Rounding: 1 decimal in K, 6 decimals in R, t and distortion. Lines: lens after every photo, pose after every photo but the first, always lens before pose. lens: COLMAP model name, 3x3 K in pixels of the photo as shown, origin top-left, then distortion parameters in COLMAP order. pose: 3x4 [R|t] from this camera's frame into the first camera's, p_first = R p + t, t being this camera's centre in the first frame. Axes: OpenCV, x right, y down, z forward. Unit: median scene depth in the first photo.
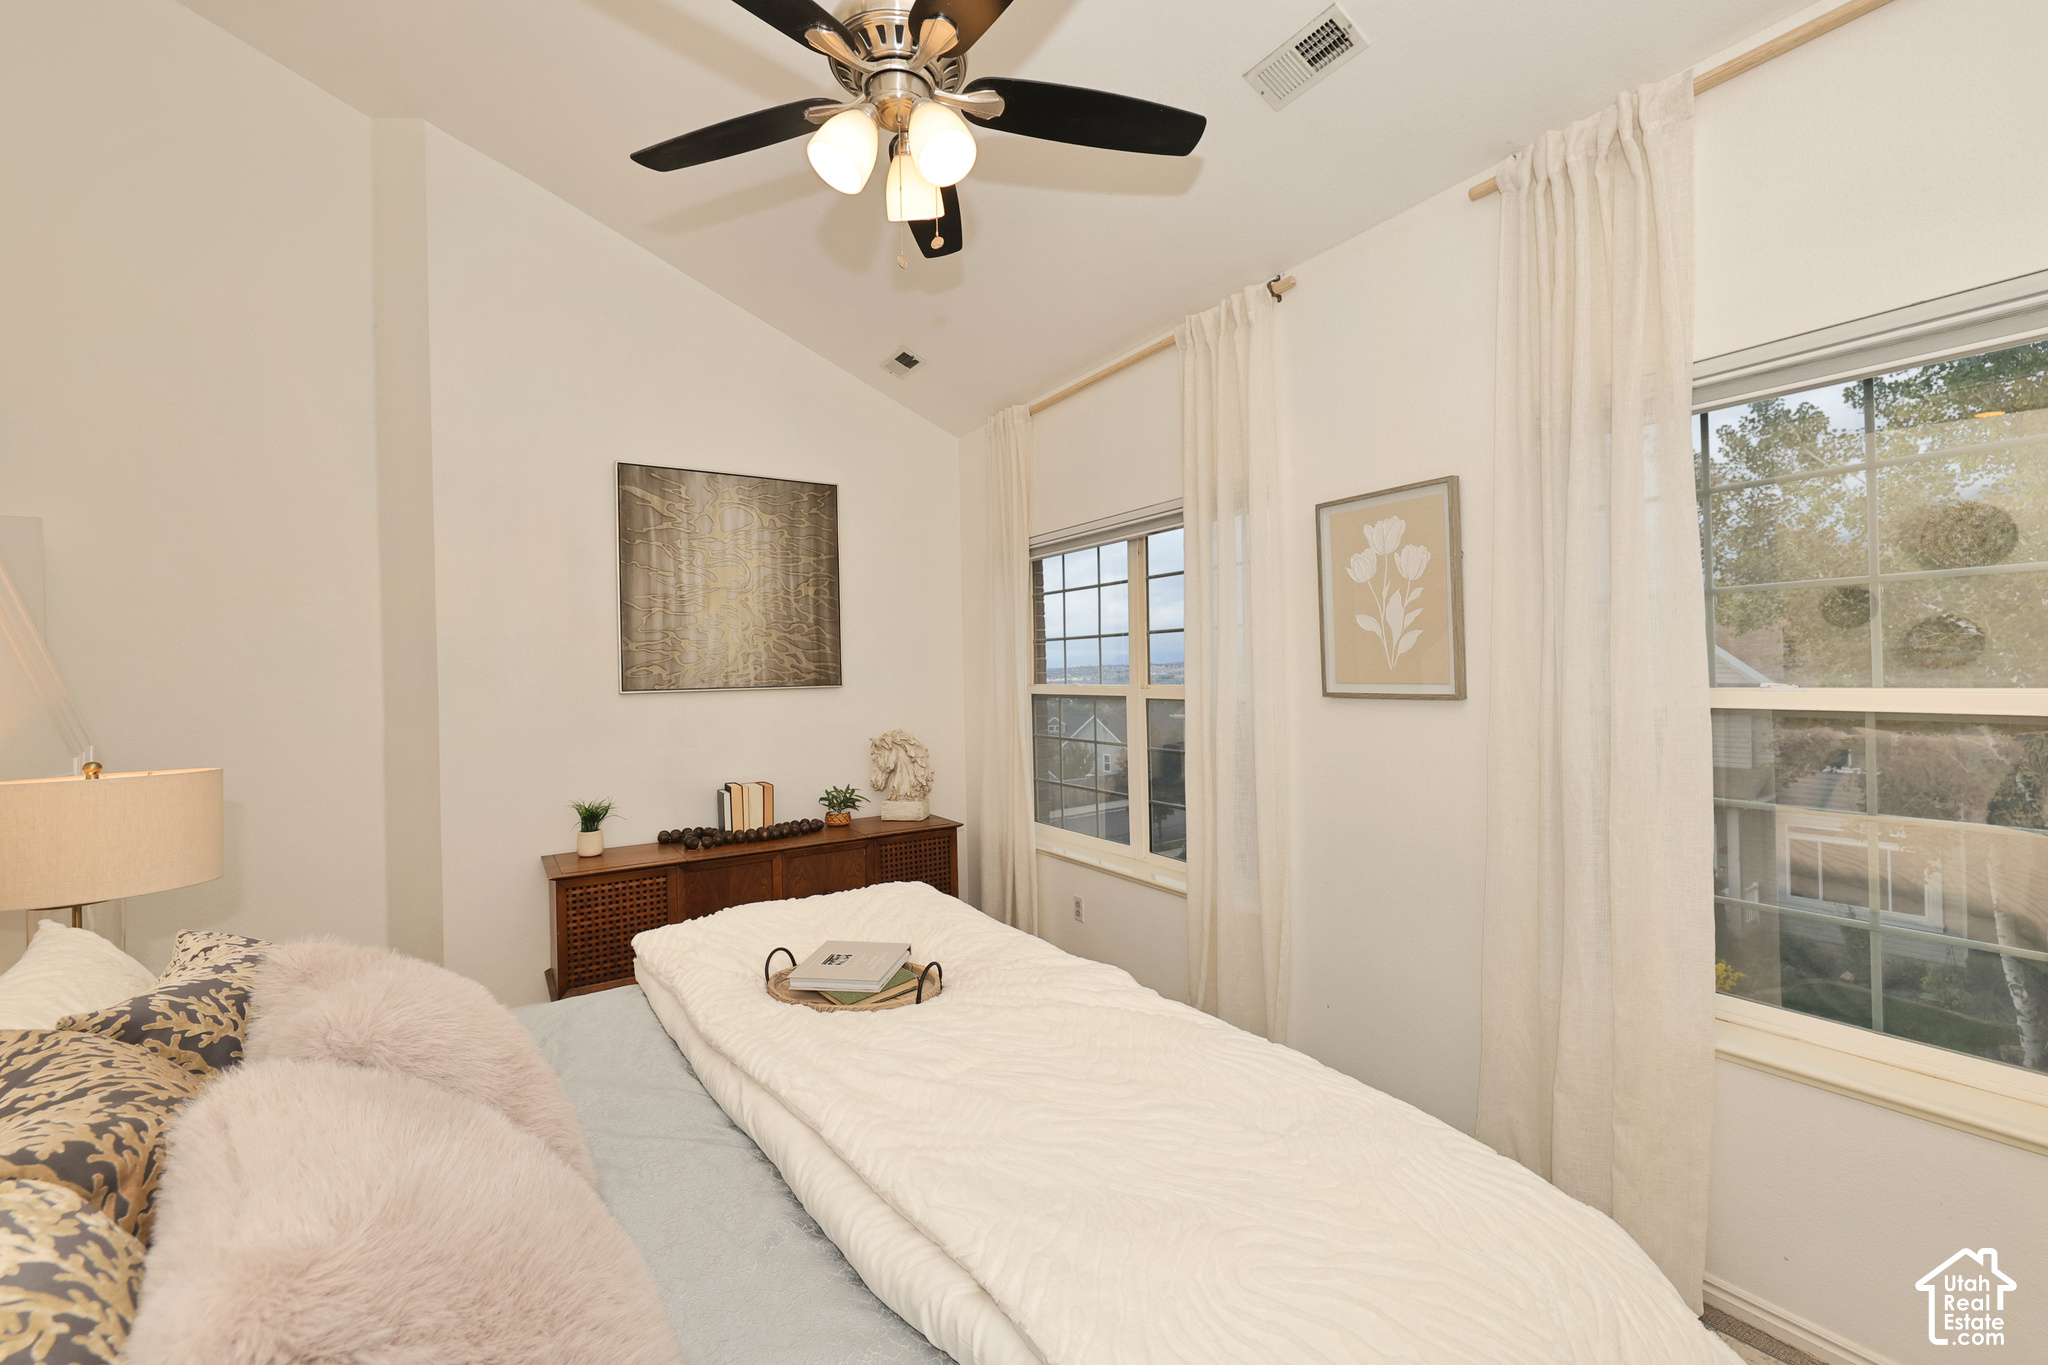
lens RADIAL K [[857.6, 0, 1022.3], [0, 857.6, 670.1], [0, 0, 1]] dist [0.002329, 0.000012]
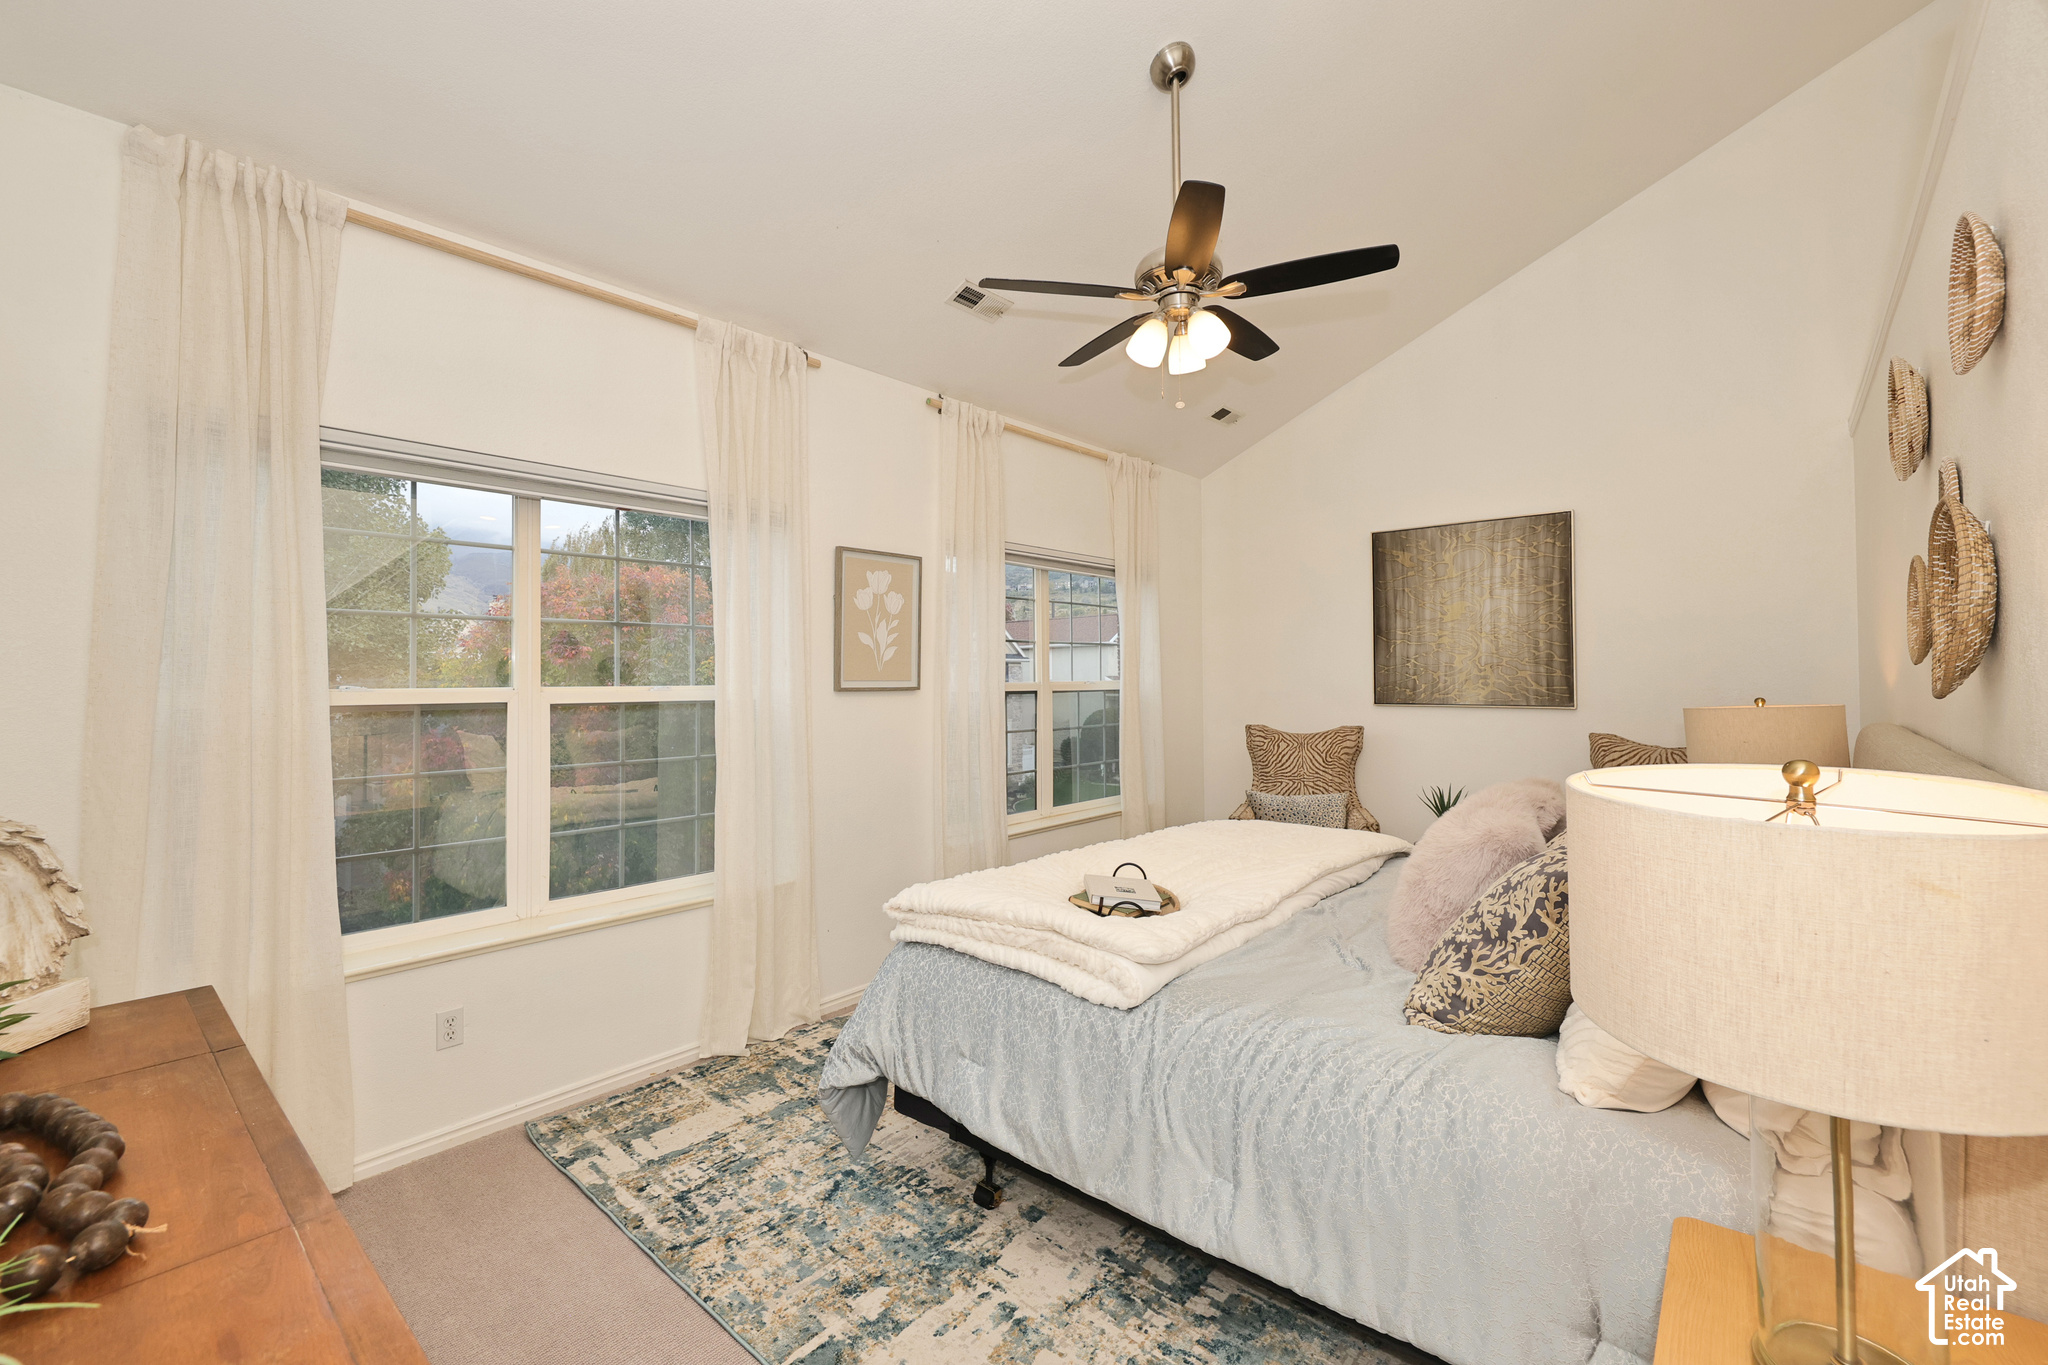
lens RADIAL K [[857.5, 0, 1024.0], [0, 857.5, 682.5], [0, 0, 1]] dist [-0.000634, -0.000013]
pose [[-0.281097, 0.022433, 0.959417, -0.686299], [0.016233, 0.999695, -0.018619, 0.032196], [-0.959542, 0.010341, -0.281375, 0.753193]]
